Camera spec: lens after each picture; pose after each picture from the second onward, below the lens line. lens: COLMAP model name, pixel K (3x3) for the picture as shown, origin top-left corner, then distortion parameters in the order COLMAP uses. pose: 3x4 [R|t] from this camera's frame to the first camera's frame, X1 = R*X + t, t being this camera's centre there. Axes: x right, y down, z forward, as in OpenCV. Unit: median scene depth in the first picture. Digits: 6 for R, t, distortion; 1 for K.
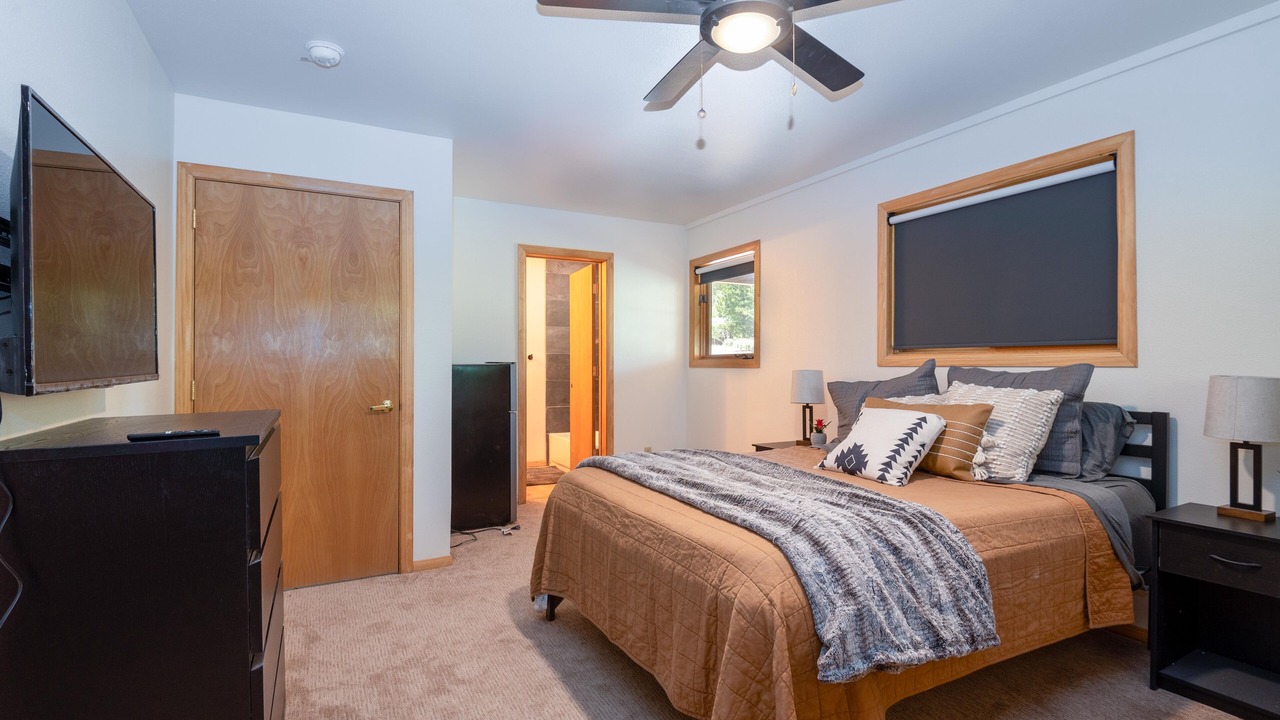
lens RADIAL K [[607.5, 0, 644.7], [0, 607.5, 371.7], [0, 0, 1]] dist [-0.001945, -0.000340]
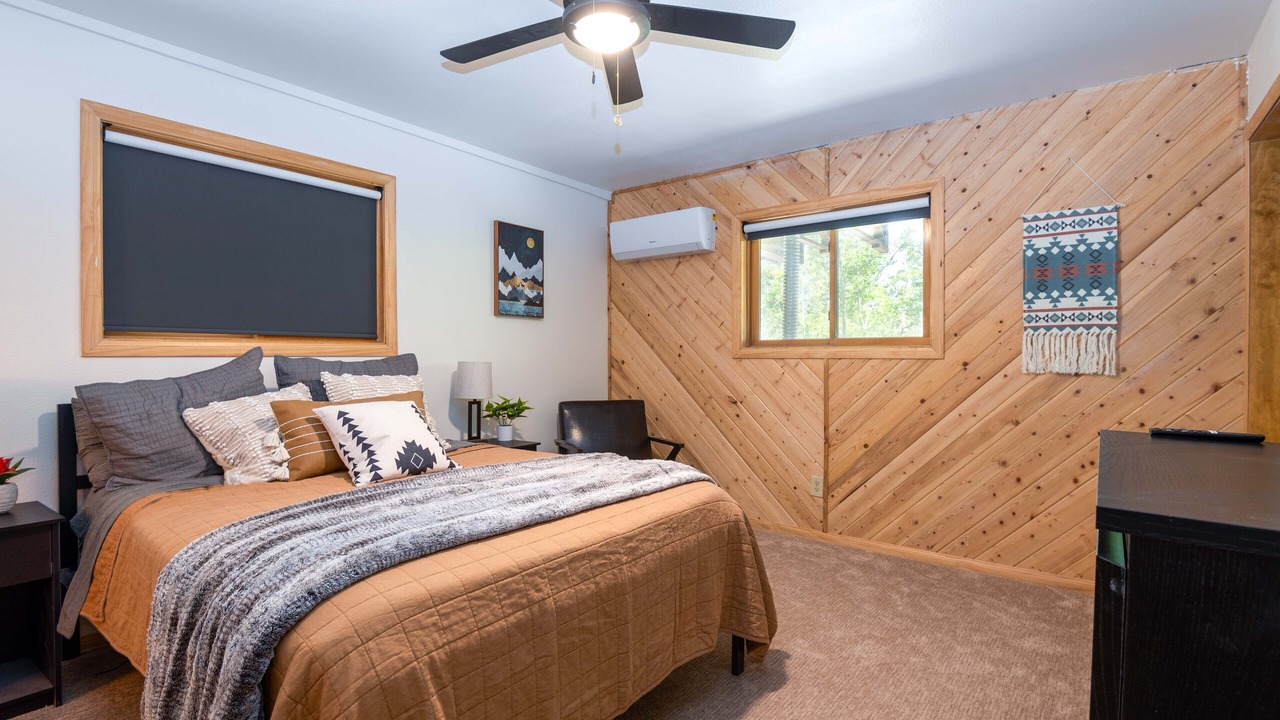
lens RADIAL K [[607.5, 0, 644.7], [0, 607.5, 371.7], [0, 0, 1]] dist [-0.001945, -0.000340]
pose [[-0.418751, -0.024585, 0.907768, -0.612564], [0.009261, 0.999466, 0.031341, -0.010404], [-0.908054, 0.021530, -0.418299, 1.042520]]
